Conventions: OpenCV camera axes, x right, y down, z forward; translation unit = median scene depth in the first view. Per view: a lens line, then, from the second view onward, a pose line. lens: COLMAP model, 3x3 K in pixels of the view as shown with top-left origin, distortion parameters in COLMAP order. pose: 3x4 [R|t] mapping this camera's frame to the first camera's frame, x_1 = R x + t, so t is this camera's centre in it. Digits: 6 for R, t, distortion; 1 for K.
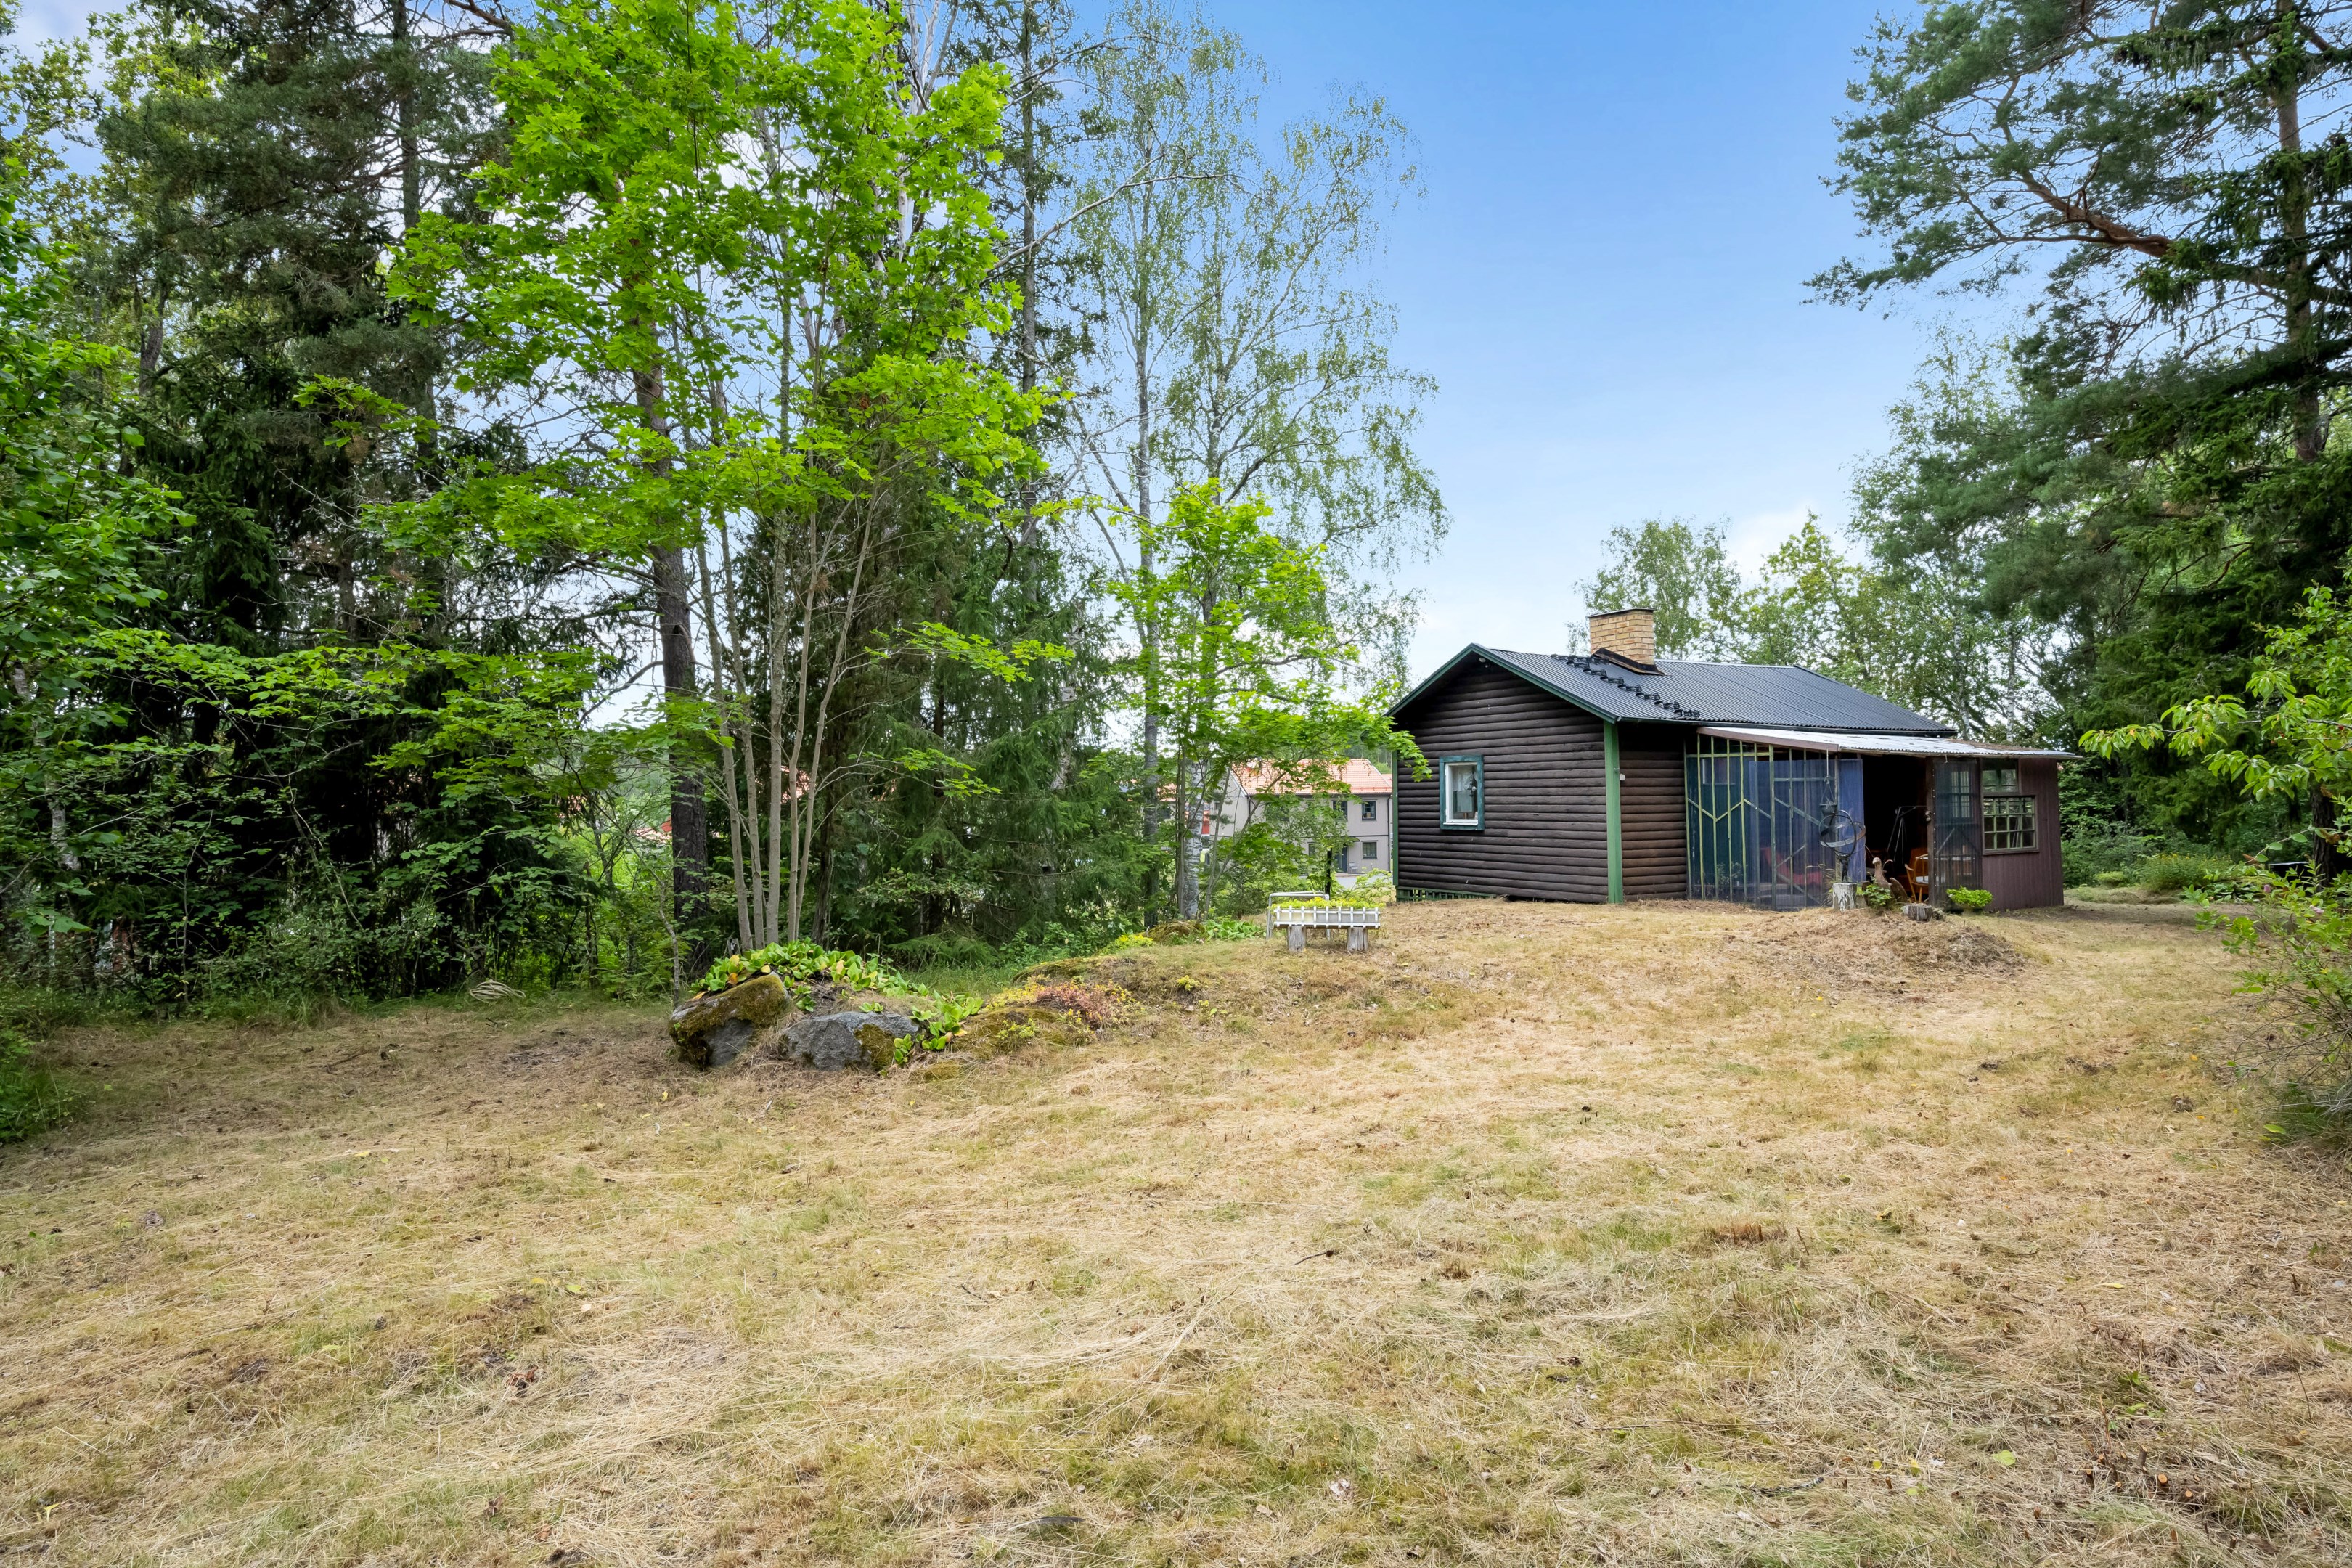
lens RADIAL K [[1259.1, 0, 1173.5], [0, 1259.1, 795.4], [0, 0, 1]] dist [-0.000600, -0.000395]
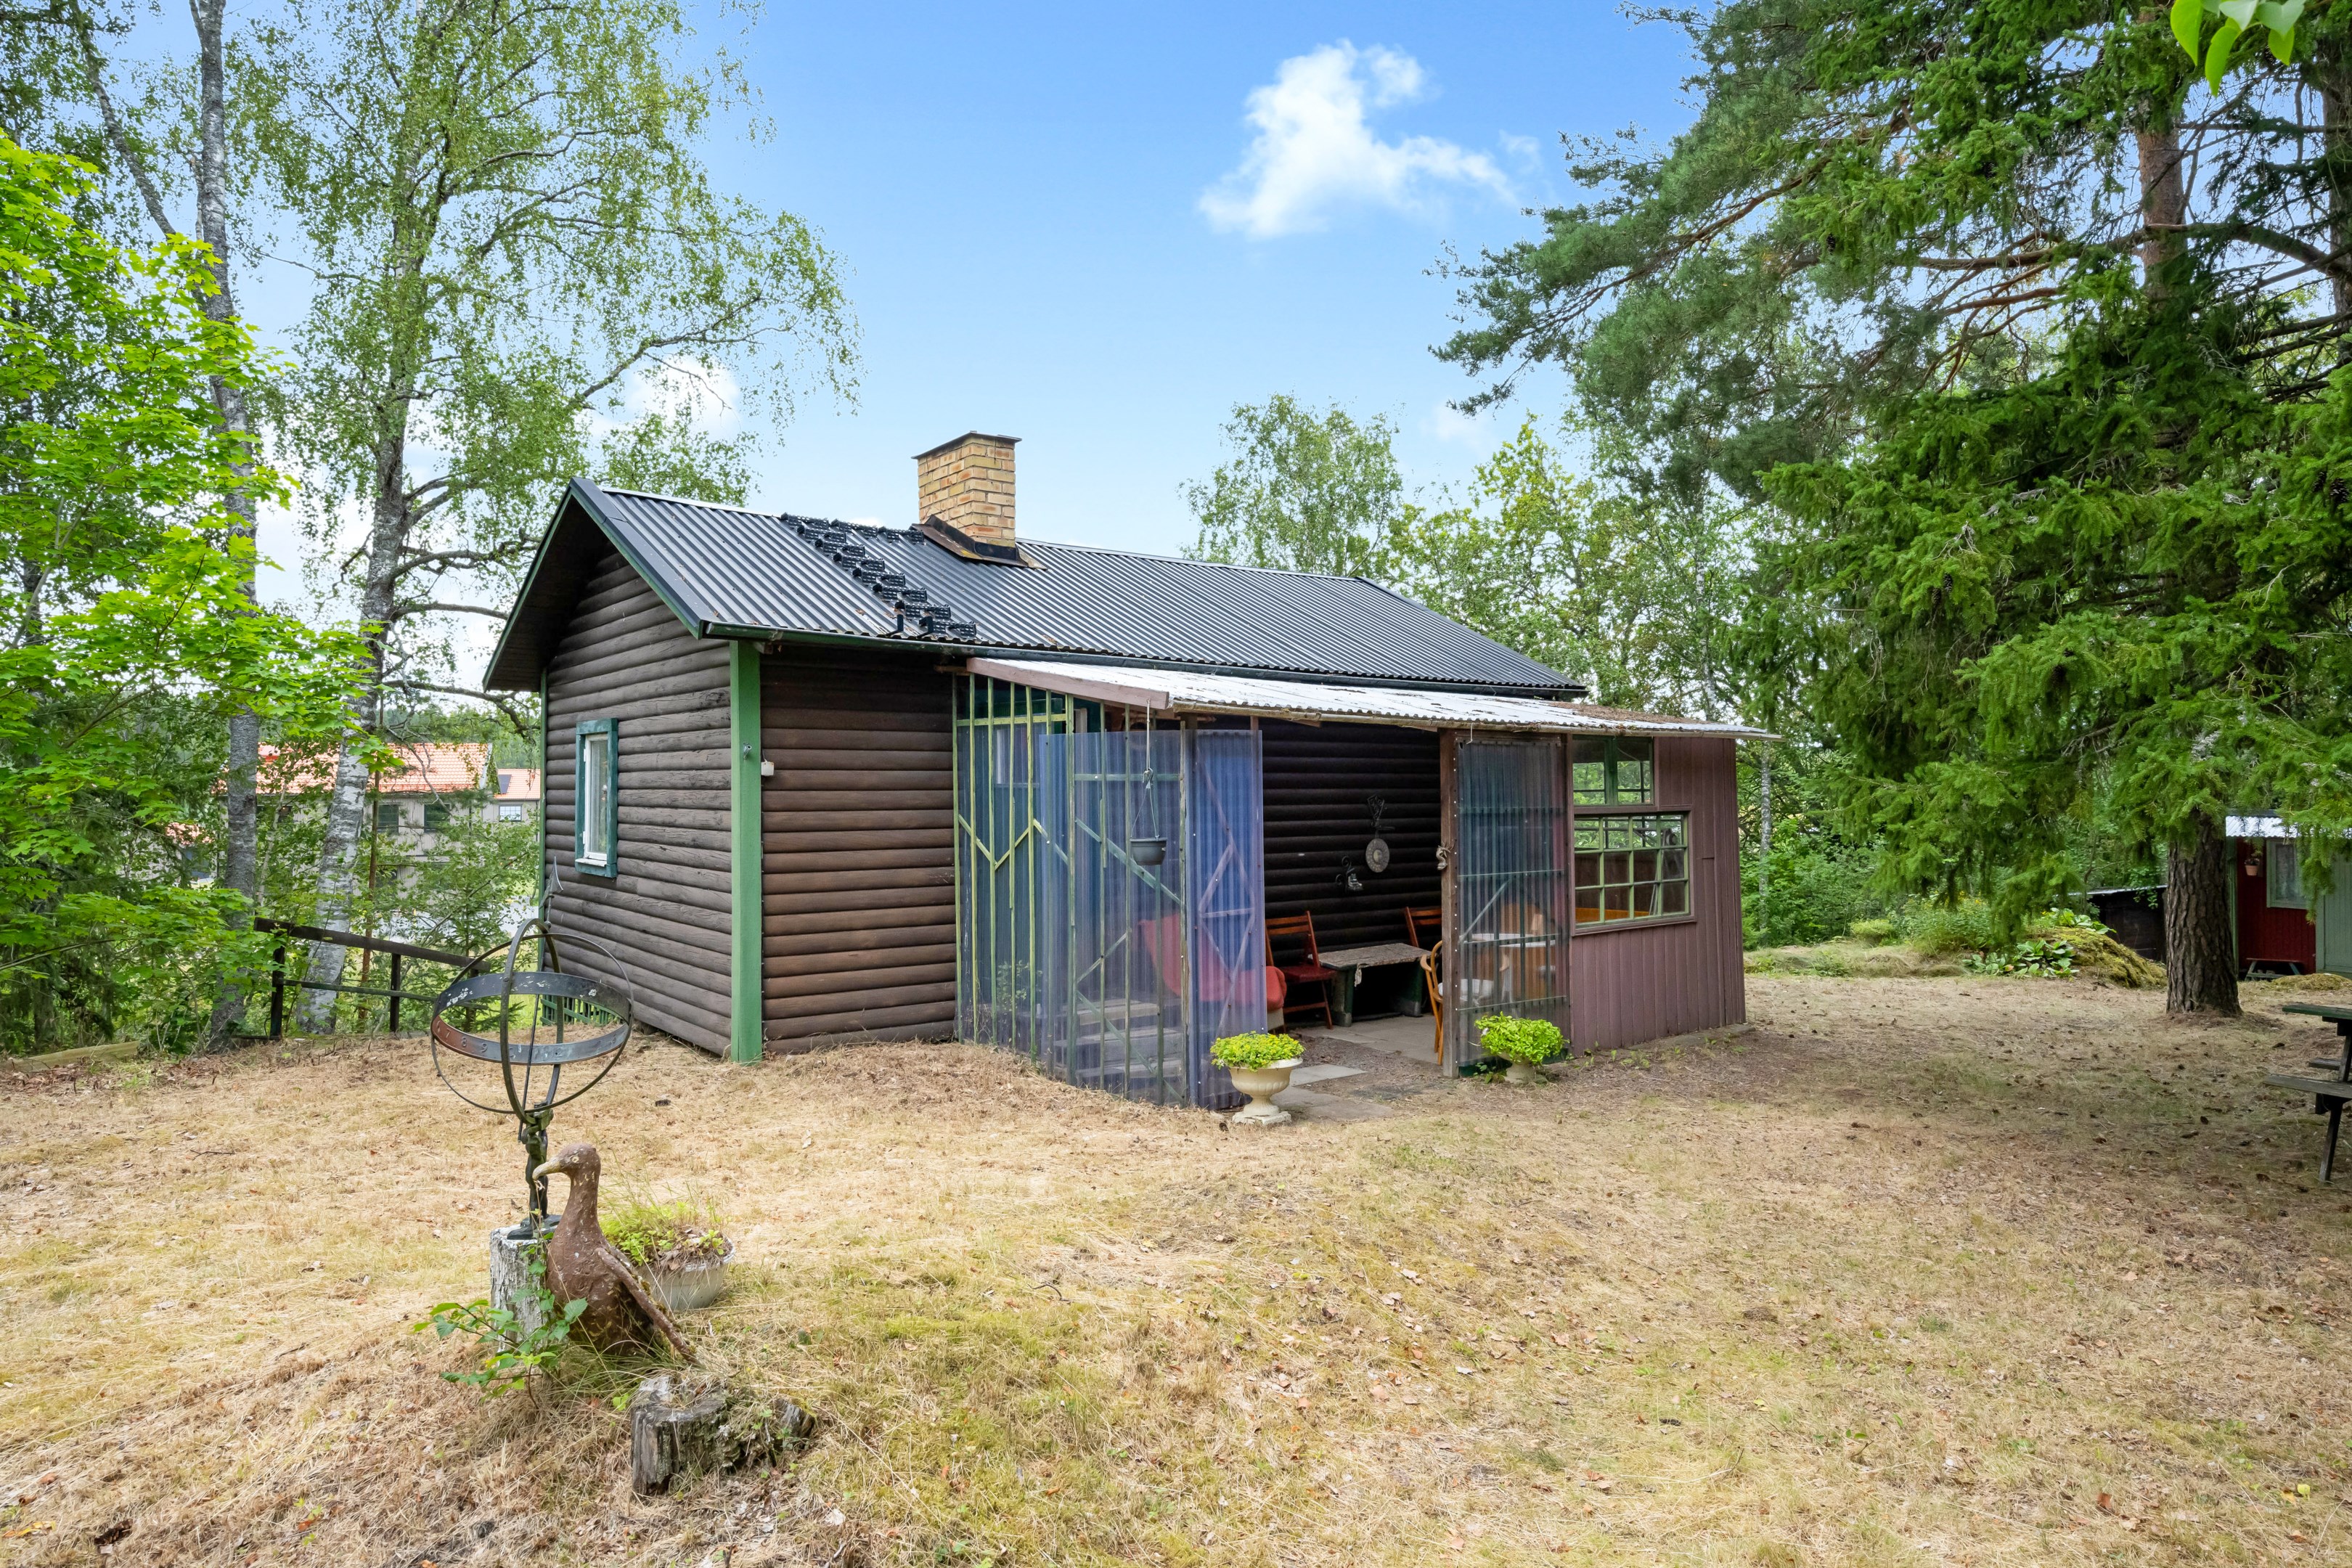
lens RADIAL K [[1403.5, 0, 1178.9], [0, 1403.5, 775.8], [0, 0, 1]] dist [0.024559, 0.000149]
pose [[0.988721, 0.007776, 0.149569, 0.407495], [-0.006979, 0.999959, -0.005852, -0.009506], [-0.149609, 0.004742, 0.988734, 0.481946]]
